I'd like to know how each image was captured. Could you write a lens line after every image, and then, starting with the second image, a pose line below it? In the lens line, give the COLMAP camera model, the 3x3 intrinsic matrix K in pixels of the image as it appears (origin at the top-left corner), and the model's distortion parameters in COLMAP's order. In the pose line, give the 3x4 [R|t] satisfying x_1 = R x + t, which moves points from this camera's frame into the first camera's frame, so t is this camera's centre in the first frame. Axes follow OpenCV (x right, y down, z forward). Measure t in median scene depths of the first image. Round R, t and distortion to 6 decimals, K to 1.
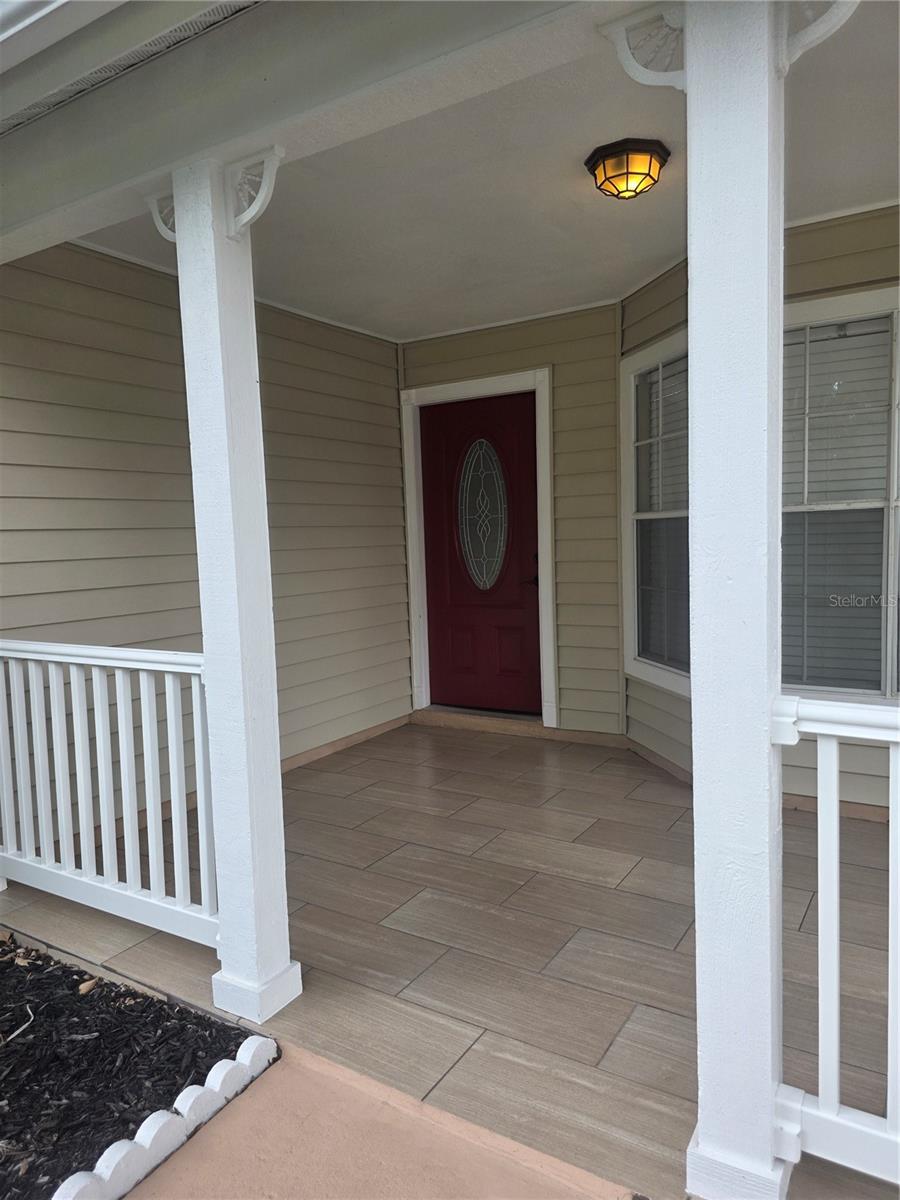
lens RADIAL K [[809.1, 0, 446.3], [0, 809.1, 595.1], [0, 0, 1]] dist [0.068839, -0.071745]
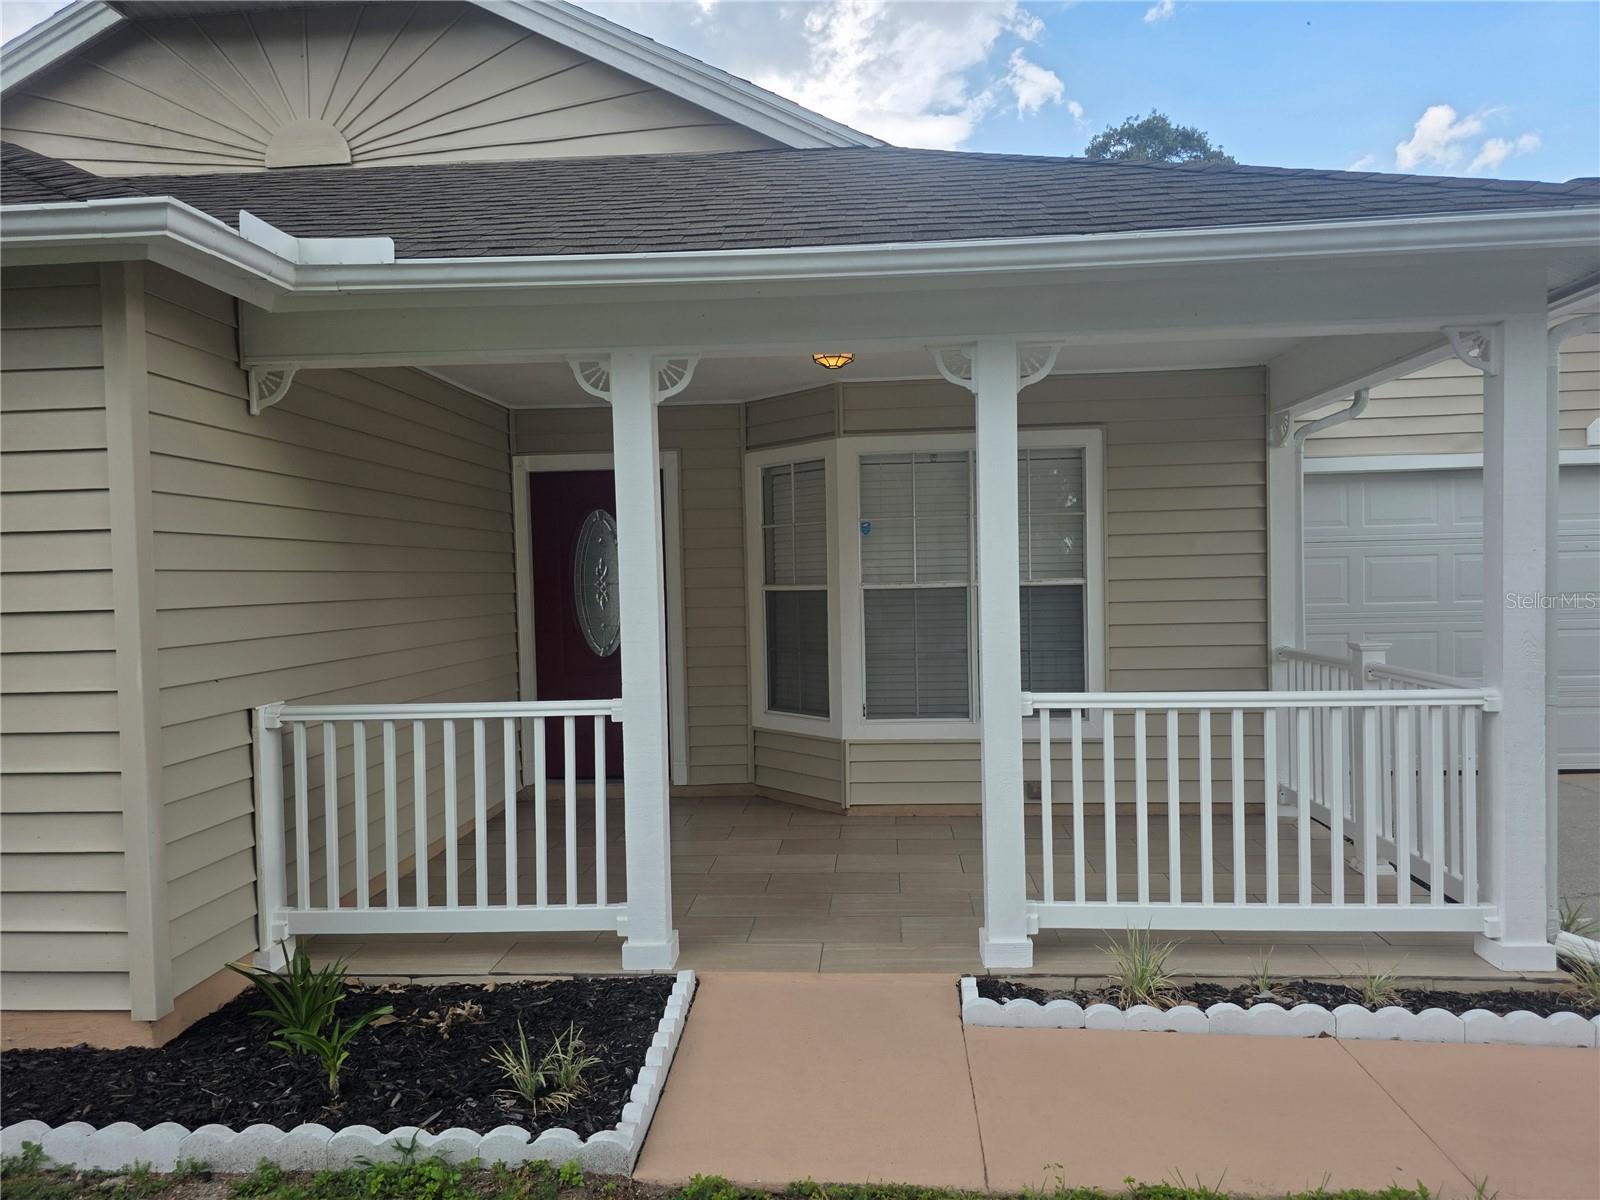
lens RADIAL K [[1078.8, 0, 803.9], [0, 1078.8, 594.4], [0, 0, 1]] dist [0.068839, -0.071745]
pose [[0.877461, 0.003418, 0.479635, -0.452391], [0.031733, 0.997370, -0.065161, 0.013844], [-0.478597, 0.072396, 0.875045, -0.365514]]
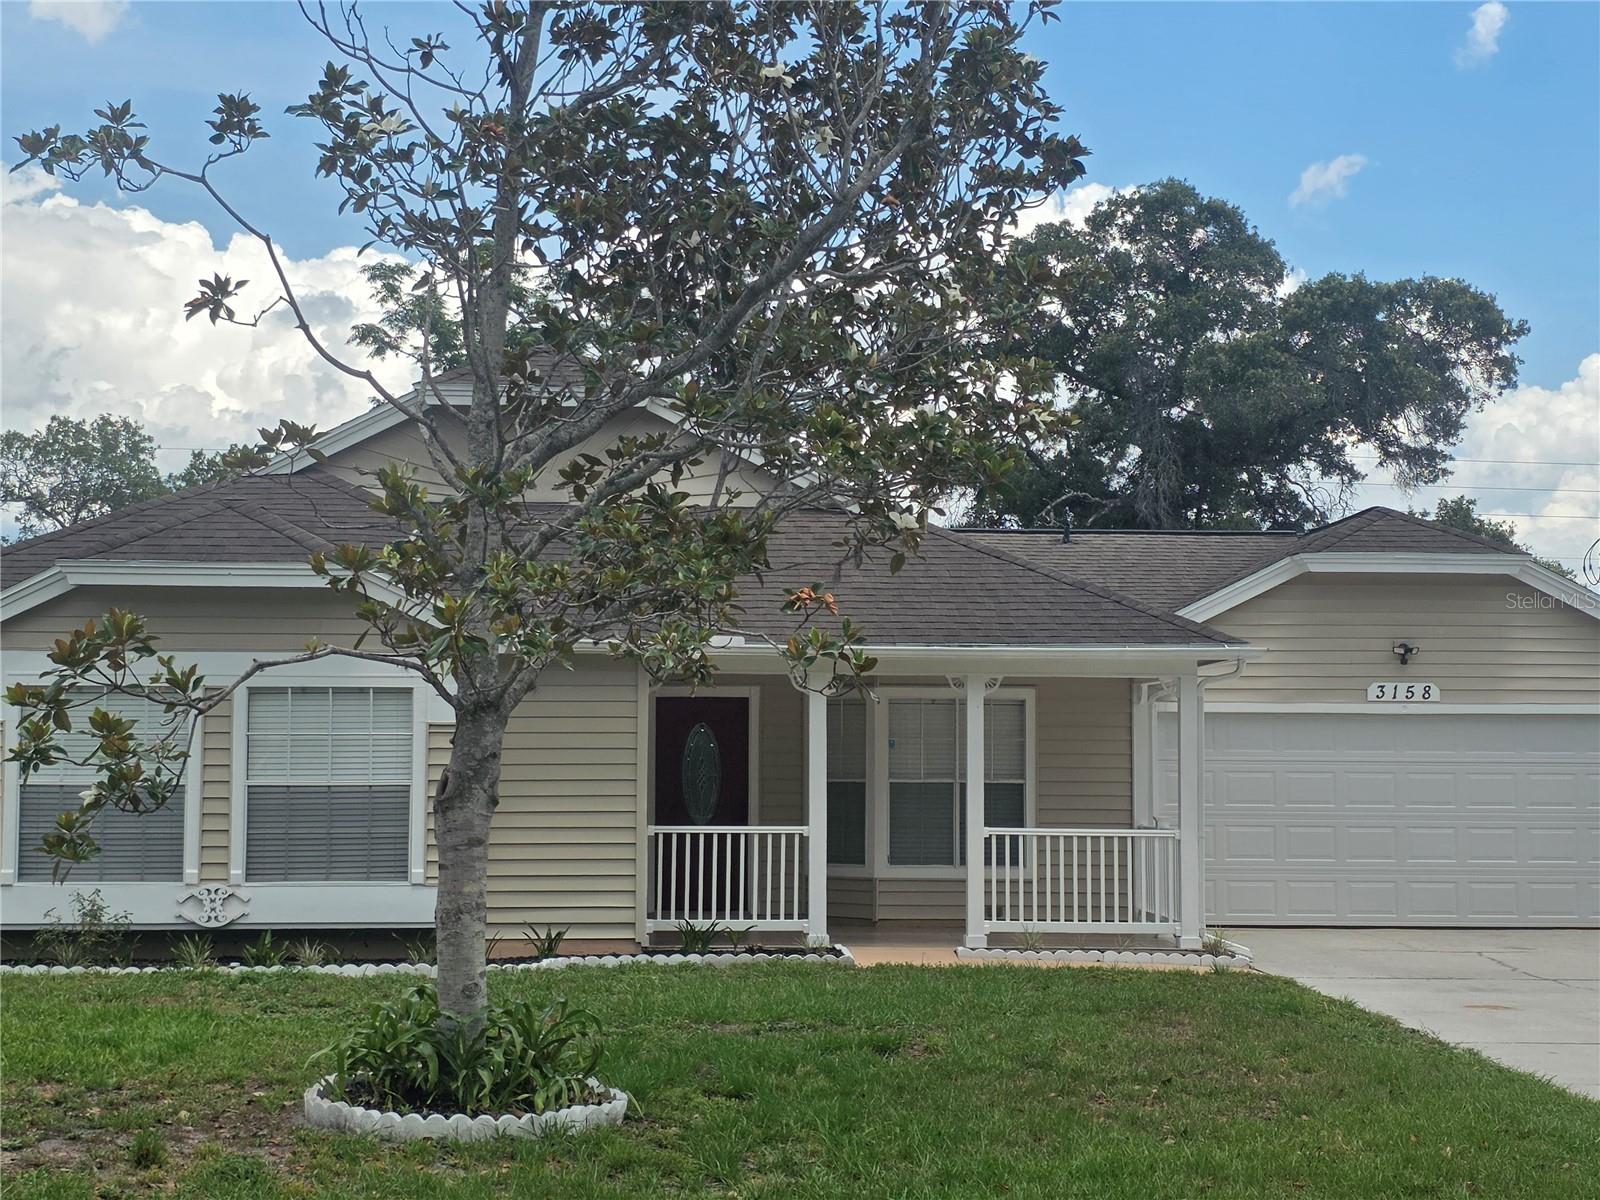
lens RADIAL K [[2526.4, 0, 800.0], [0, 2526.4, 600.0], [0, 0, 1]] dist [0.122417, -0.039105]
pose [[0.814263, 0.075468, 0.575569, -2.897602], [0.015858, 0.988251, -0.152013, 0.335624], [-0.580279, 0.132906, 0.803500, -3.317884]]
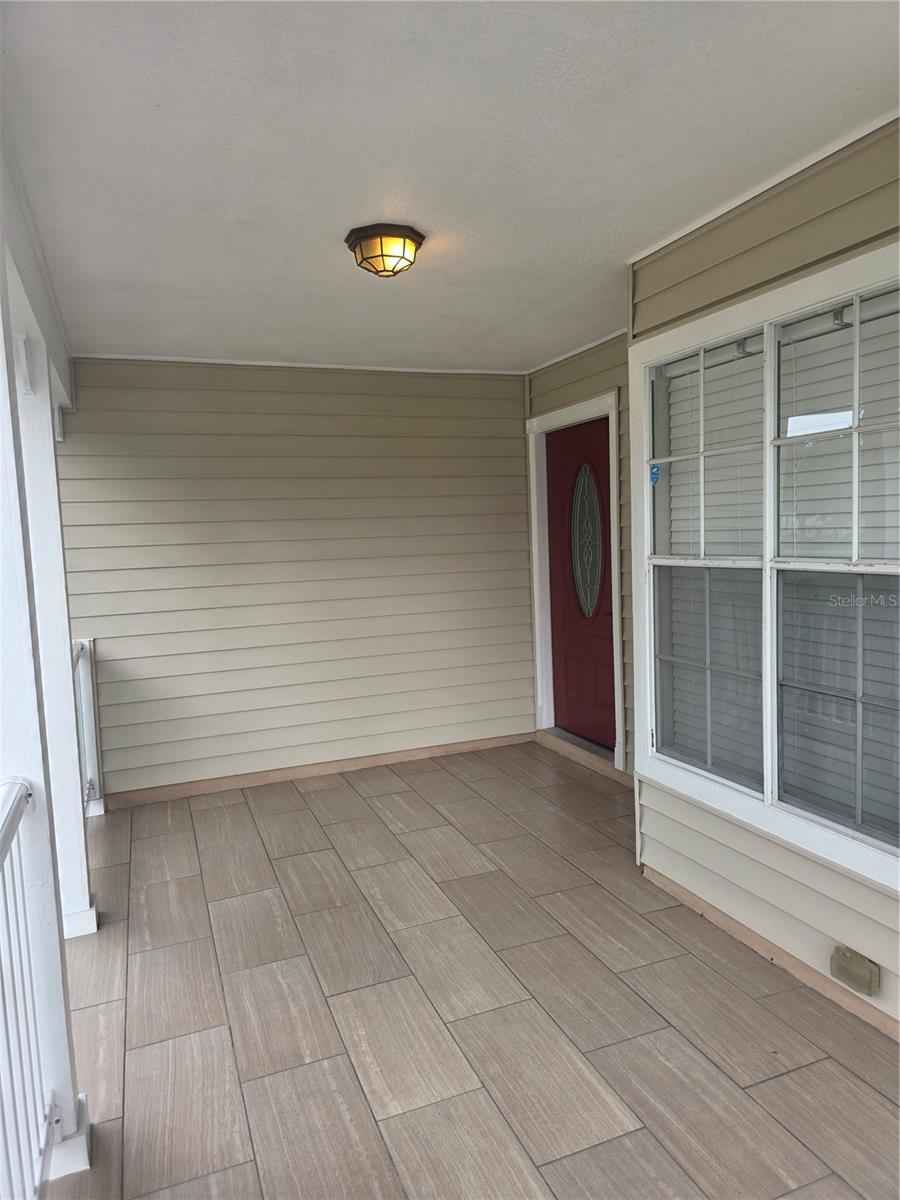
lens RADIAL K [[807.4, 0, 443.1], [0, 807.4, 574.6], [0, 0, 1]] dist [0.022507, -0.002058]
pose [[0.806603, 0.033867, -0.590123, 0.569729], [-0.034063, 0.999361, 0.010794, -0.074716], [0.590112, 0.011395, 0.807241, 0.131230]]
